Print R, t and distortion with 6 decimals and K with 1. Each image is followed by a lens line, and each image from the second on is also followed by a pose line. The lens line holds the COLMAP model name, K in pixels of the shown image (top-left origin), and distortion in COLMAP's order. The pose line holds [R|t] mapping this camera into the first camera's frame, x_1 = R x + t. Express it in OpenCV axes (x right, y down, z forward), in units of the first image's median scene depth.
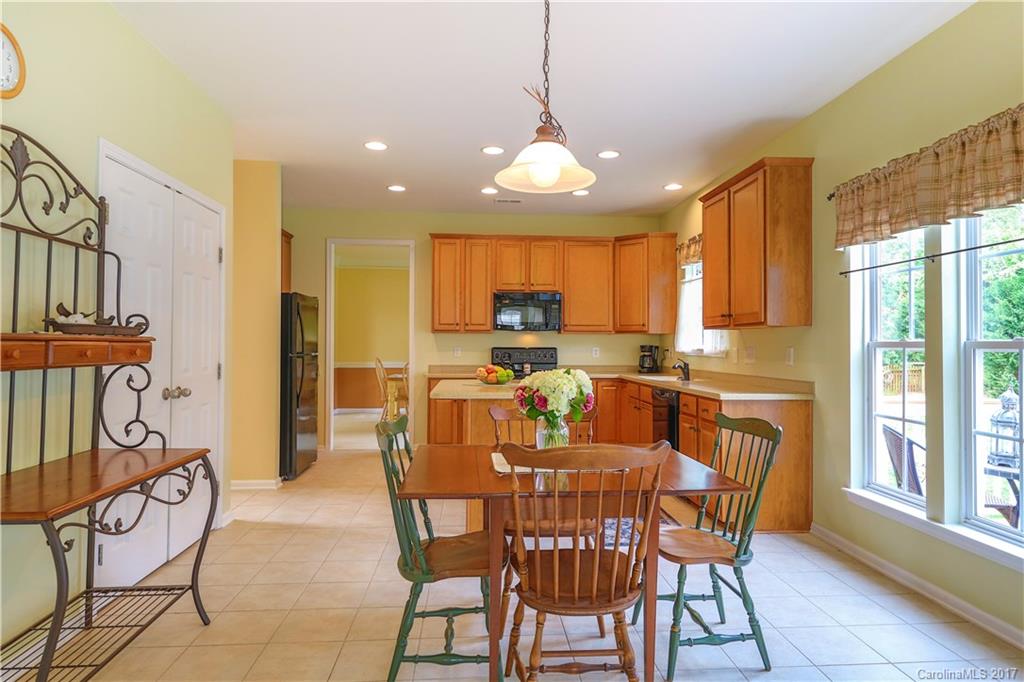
lens RADIAL K [[593.2, 0, 516.7], [0, 593.2, 337.6], [0, 0, 1]] dist [-0.002098, -0.000261]
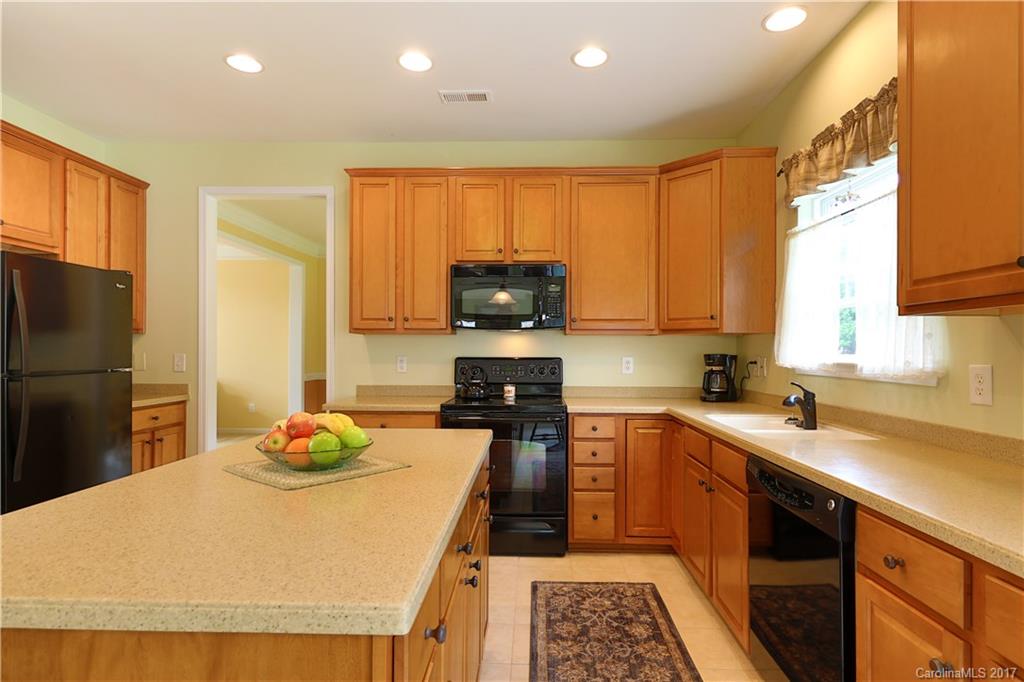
lens RADIAL K [[531.7, 0, 513.8], [0, 531.7, 350.6], [0, 0, 1]] dist [0.006023, 0.000341]
pose [[0.994258, -0.001083, -0.107008, 0.083452], [0.002571, 0.999902, 0.013768, 0.002474], [0.106982, -0.013964, 0.994163, 0.489824]]
